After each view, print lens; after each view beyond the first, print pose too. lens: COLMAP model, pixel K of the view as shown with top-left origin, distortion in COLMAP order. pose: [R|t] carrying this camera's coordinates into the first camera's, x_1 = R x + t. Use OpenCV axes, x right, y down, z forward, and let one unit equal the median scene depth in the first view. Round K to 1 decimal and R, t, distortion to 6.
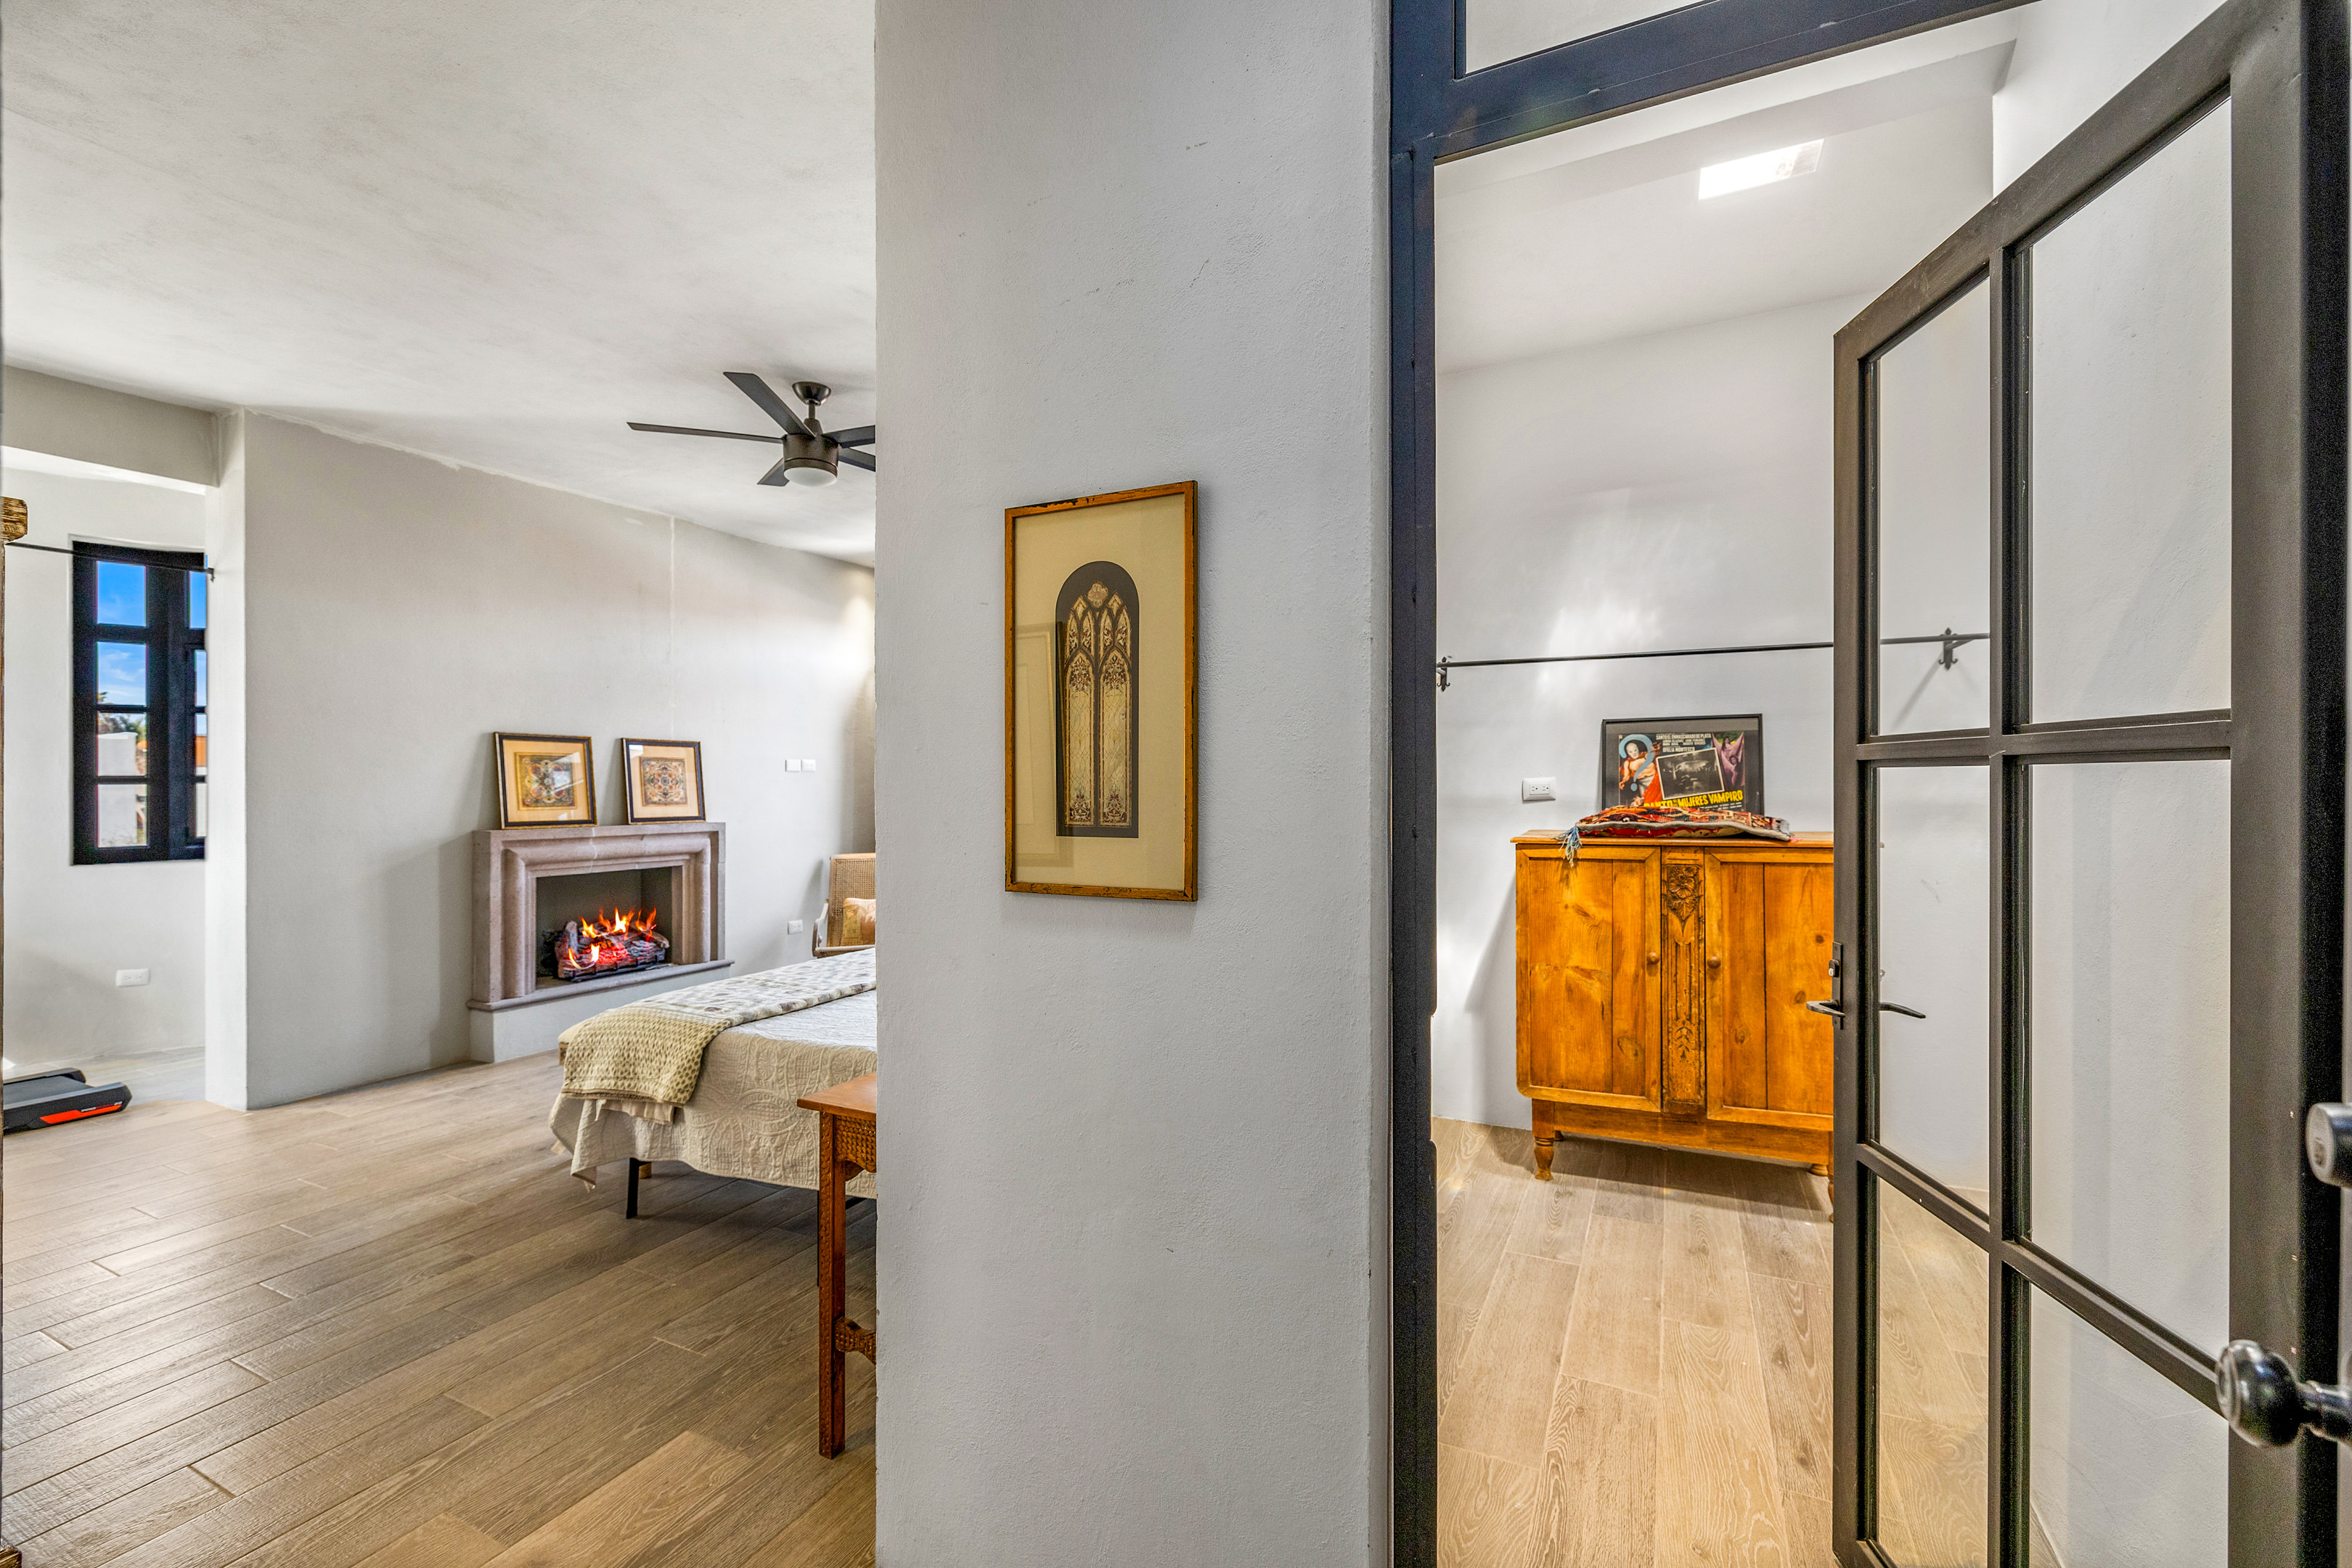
lens RADIAL K [[987.5, 0, 1176.3], [0, 987.5, 784.8], [0, 0, 1]] dist [0.001238, 0.000146]
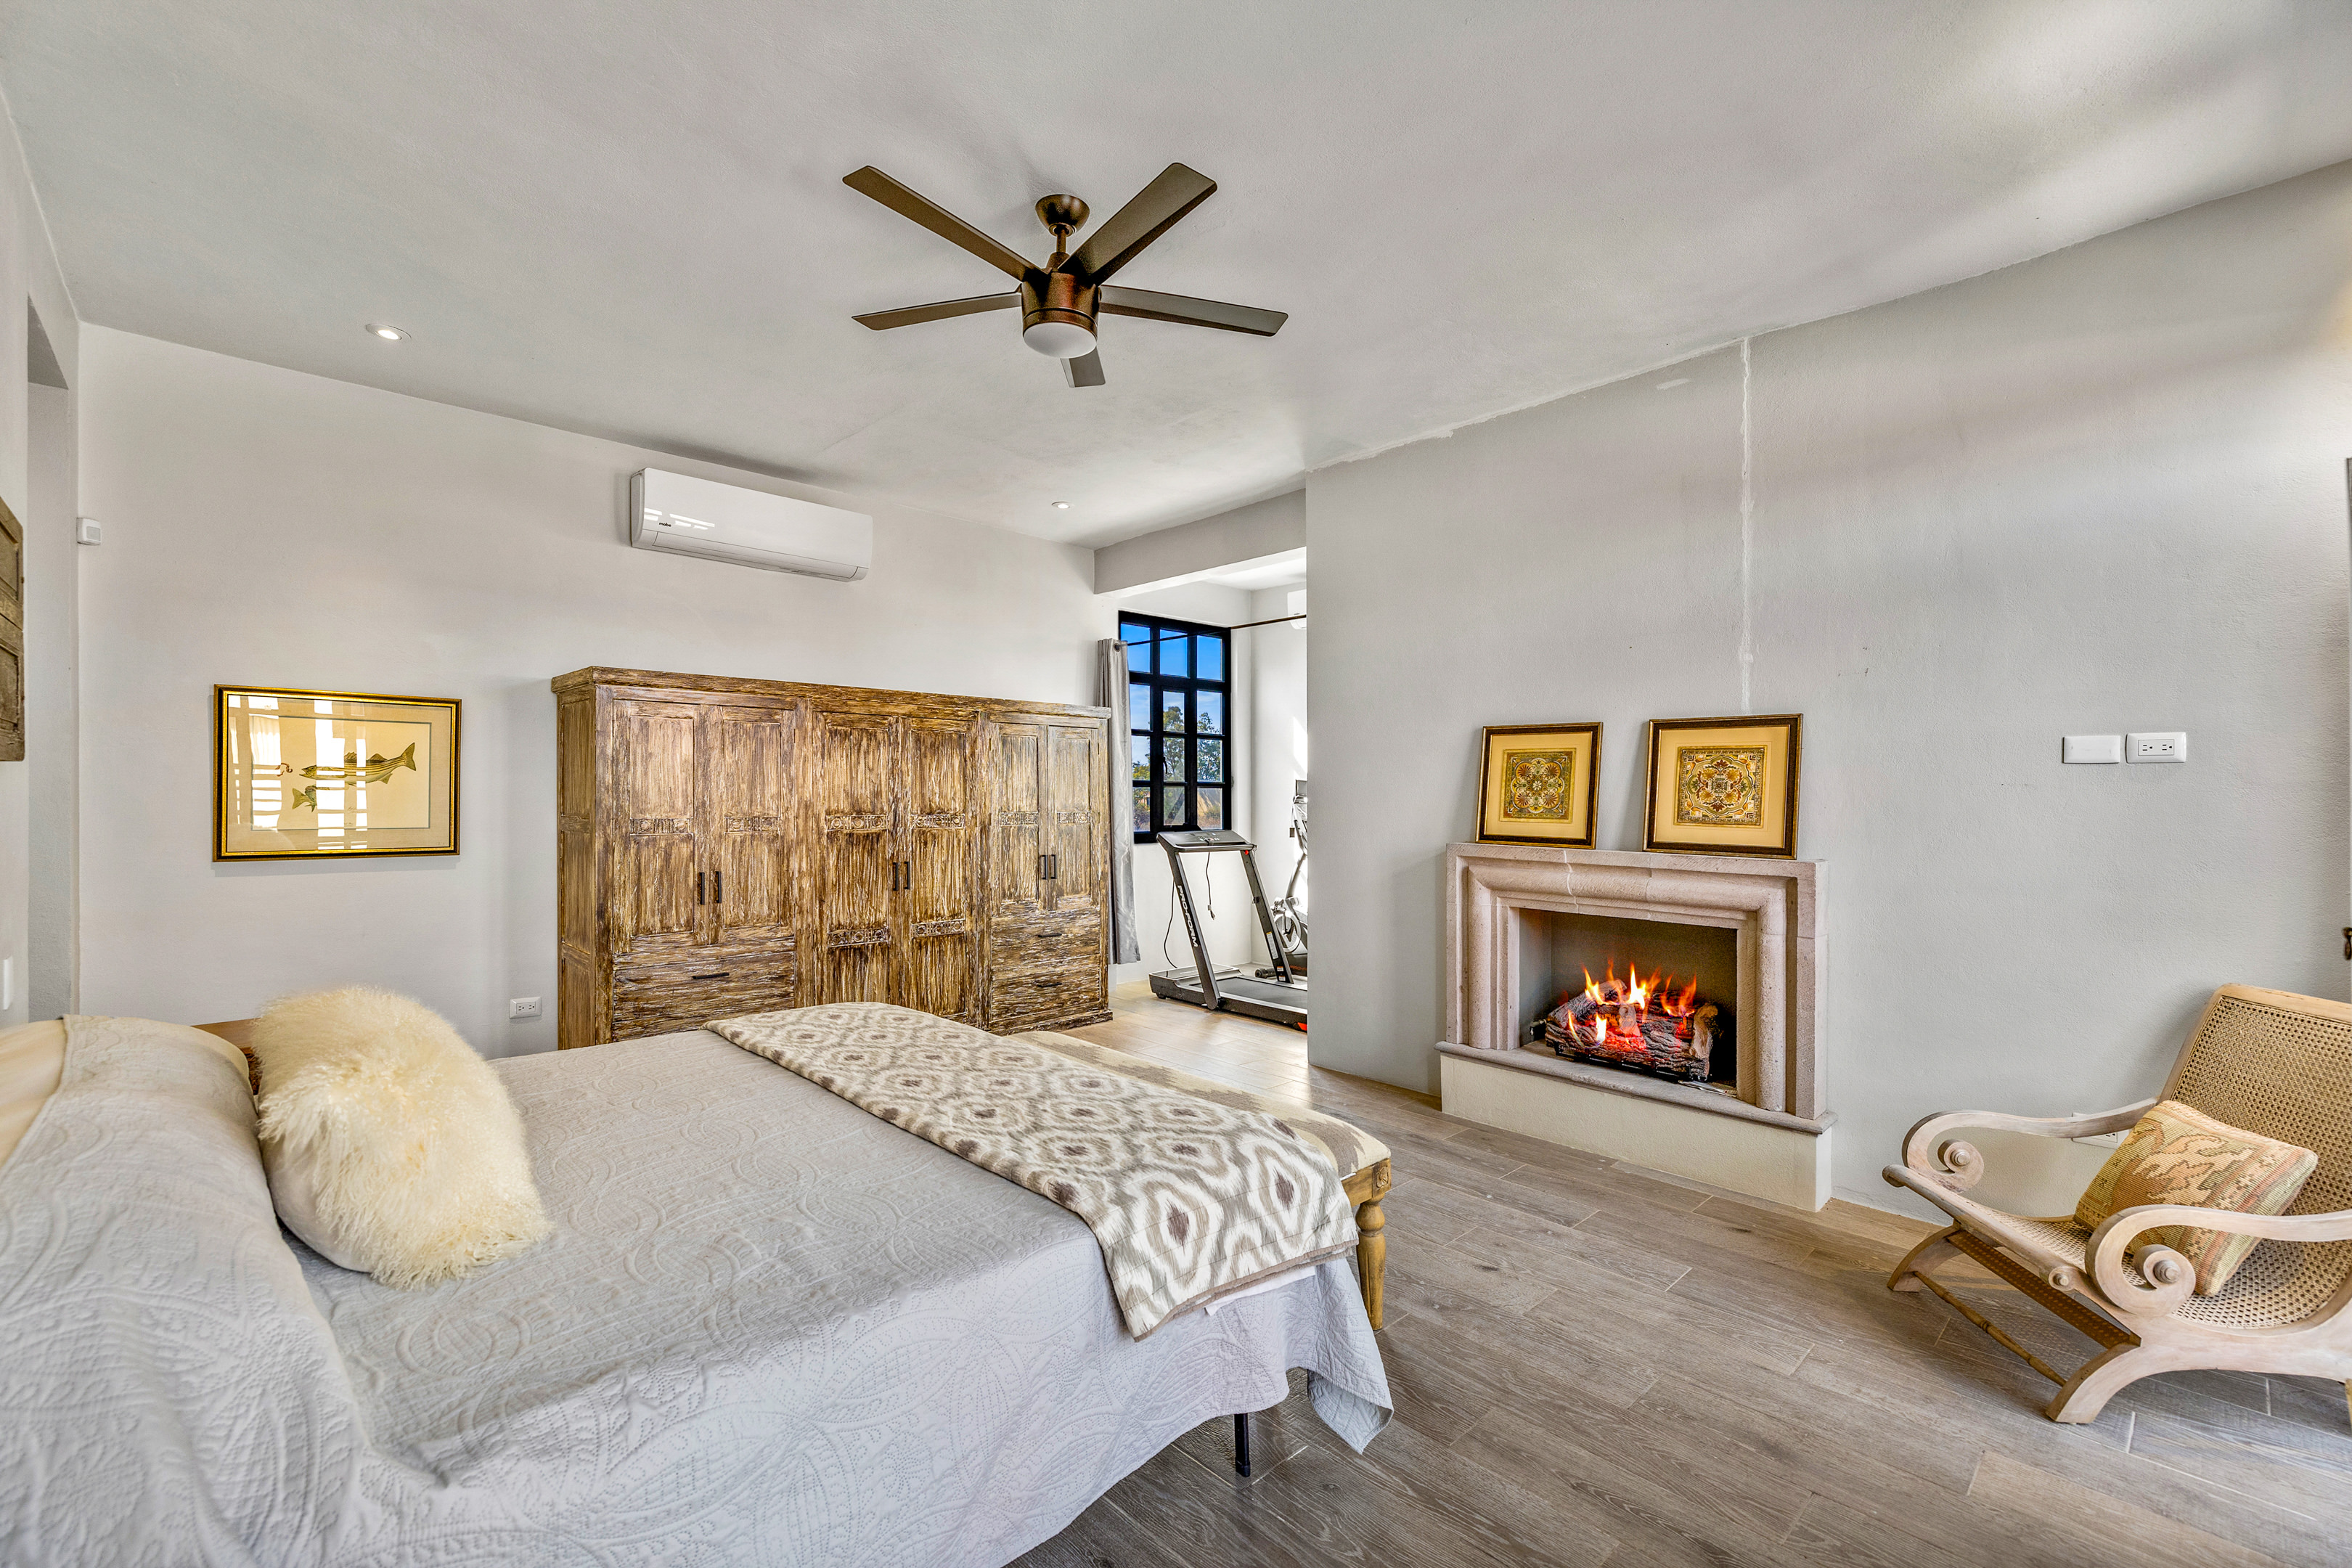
lens RADIAL K [[987.5, 0, 1176.3], [0, 987.5, 784.8], [0, 0, 1]] dist [0.001238, 0.000146]
pose [[-0.342142, 0.003767, -0.939641, 0.172119], [-0.004742, 0.999972, 0.005735, -0.006242], [0.939636, 0.006418, -0.342114, 0.926902]]
